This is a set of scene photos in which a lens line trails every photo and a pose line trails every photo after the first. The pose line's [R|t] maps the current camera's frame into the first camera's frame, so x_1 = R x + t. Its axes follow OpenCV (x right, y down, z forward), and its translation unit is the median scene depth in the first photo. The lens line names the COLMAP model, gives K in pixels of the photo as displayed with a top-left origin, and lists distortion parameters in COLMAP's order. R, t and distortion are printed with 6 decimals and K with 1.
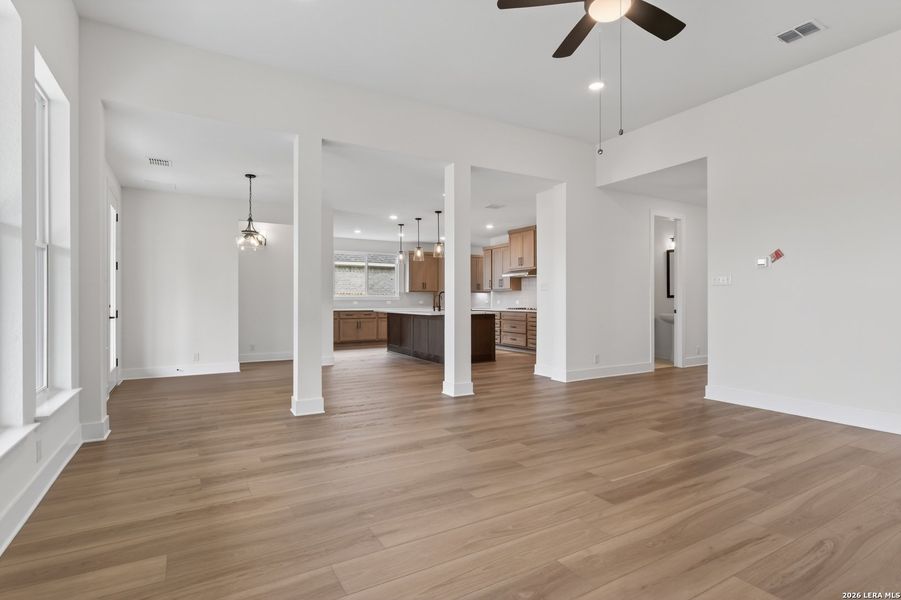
lens RADIAL K [[451.4, 0, 447.1], [0, 451.4, 298.6], [0, 0, 1]] dist [-0.002811, -0.000090]
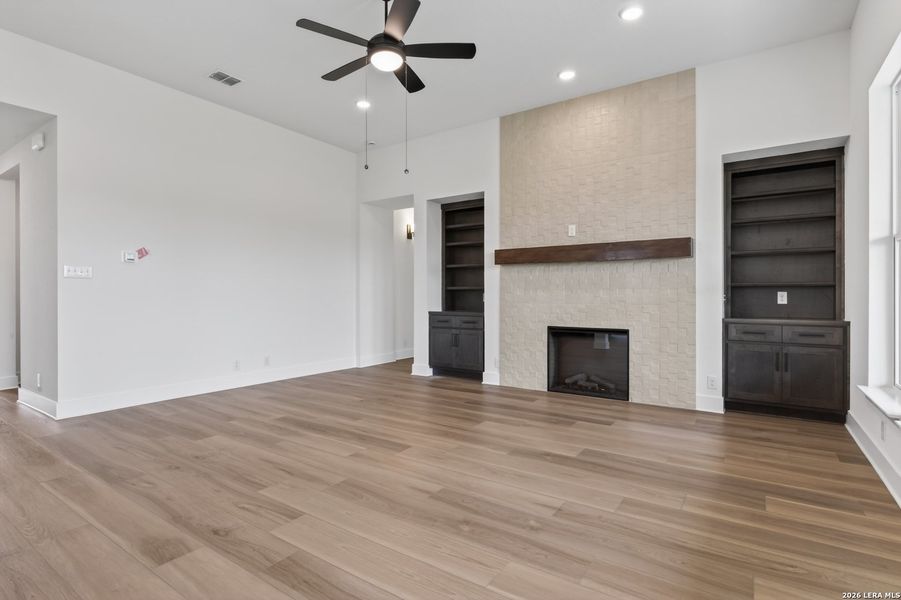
lens RADIAL K [[451.4, 0, 447.1], [0, 451.4, 298.6], [0, 0, 1]] dist [-0.002811, -0.000090]
pose [[-0.427839, -0.004186, 0.903845, -0.784618], [-0.003082, 0.999990, 0.003173, 0.006294], [-0.903850, -0.001428, -0.427848, 1.298256]]
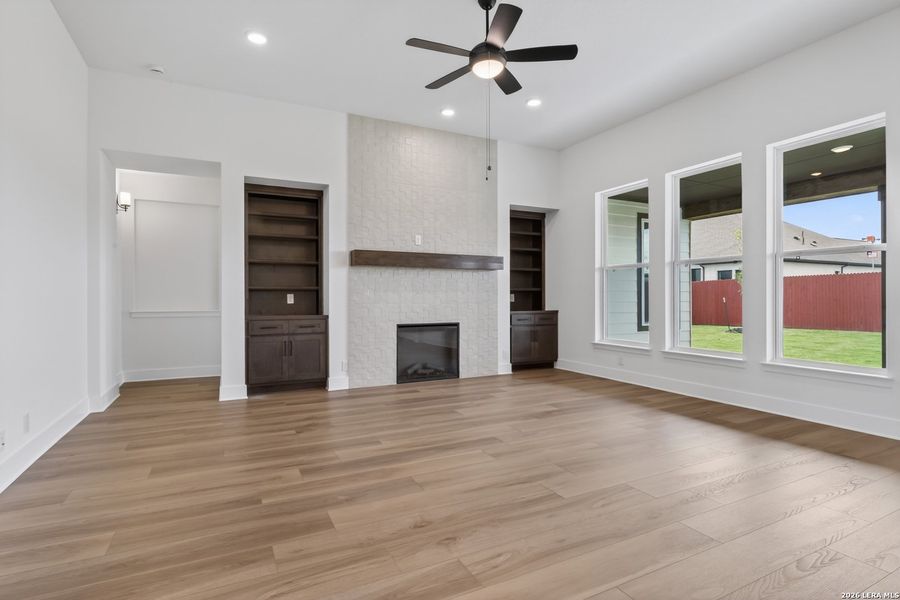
lens RADIAL K [[450.9, 0, 446.6], [0, 450.9, 298.6], [0, 0, 1]] dist [-0.002811, -0.000090]
pose [[-0.998105, 0.001876, 0.061498, 0.376818], [0.001808, 0.999998, -0.001162, 0.011024], [-0.061500, -0.001049, -0.998107, 2.146475]]
